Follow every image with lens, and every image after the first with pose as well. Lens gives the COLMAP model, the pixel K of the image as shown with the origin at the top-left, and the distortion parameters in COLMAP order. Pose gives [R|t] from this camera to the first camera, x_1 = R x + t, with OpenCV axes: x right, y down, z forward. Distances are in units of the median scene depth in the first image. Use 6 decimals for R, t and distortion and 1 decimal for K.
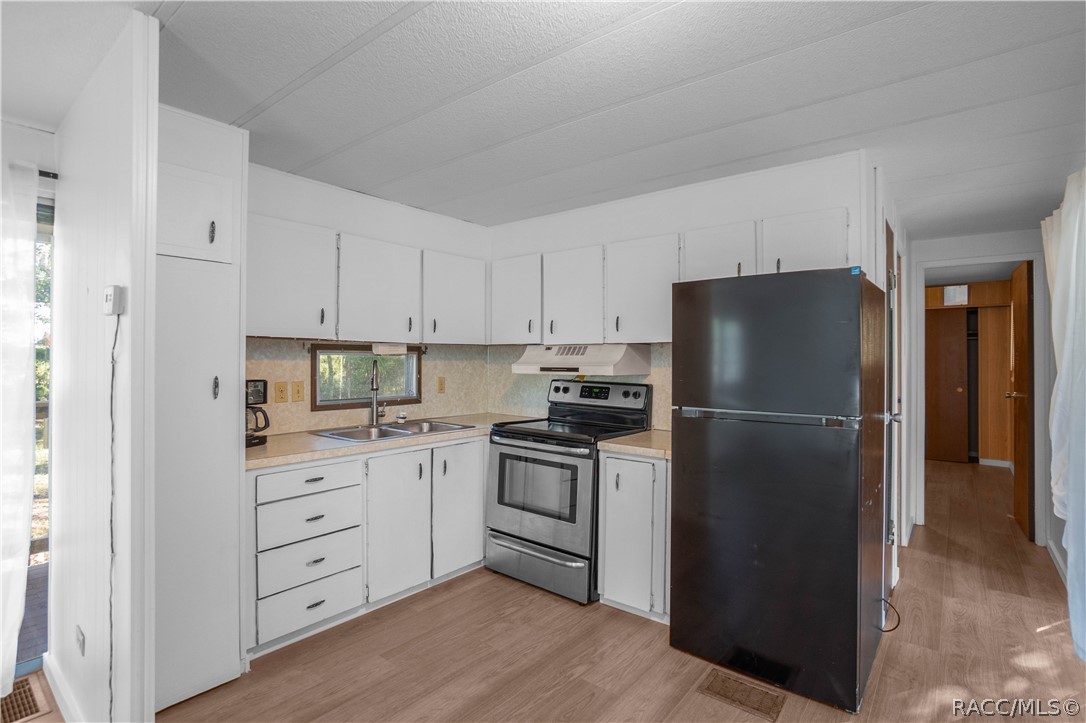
lens RADIAL K [[517.0, 0, 543.0], [0, 517.0, 361.5], [0, 0, 1]] dist [-0.014670, 0.000515]
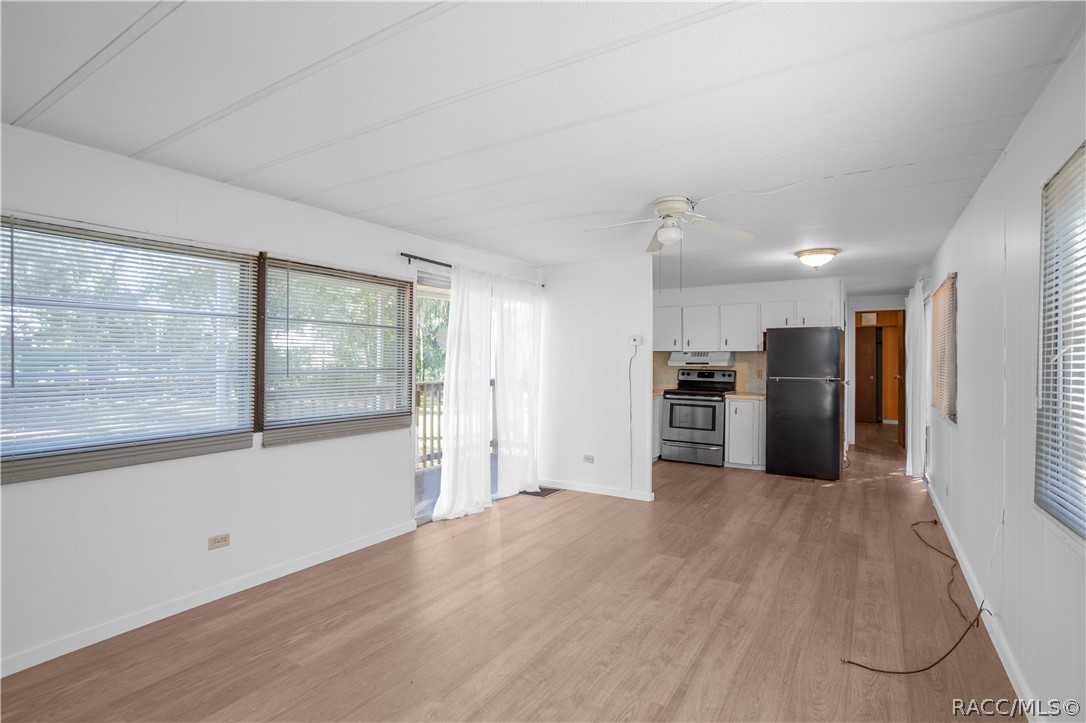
lens RADIAL K [[524.4, 0, 527.9], [0, 524.4, 361.2], [0, 0, 1]] dist [-0.026683, 0.000387]
pose [[0.995230, -0.000909, 0.097549, -0.782561], [0.000815, 0.999999, 0.001000, 0.003296], [-0.097550, -0.000916, 0.995230, -0.960027]]
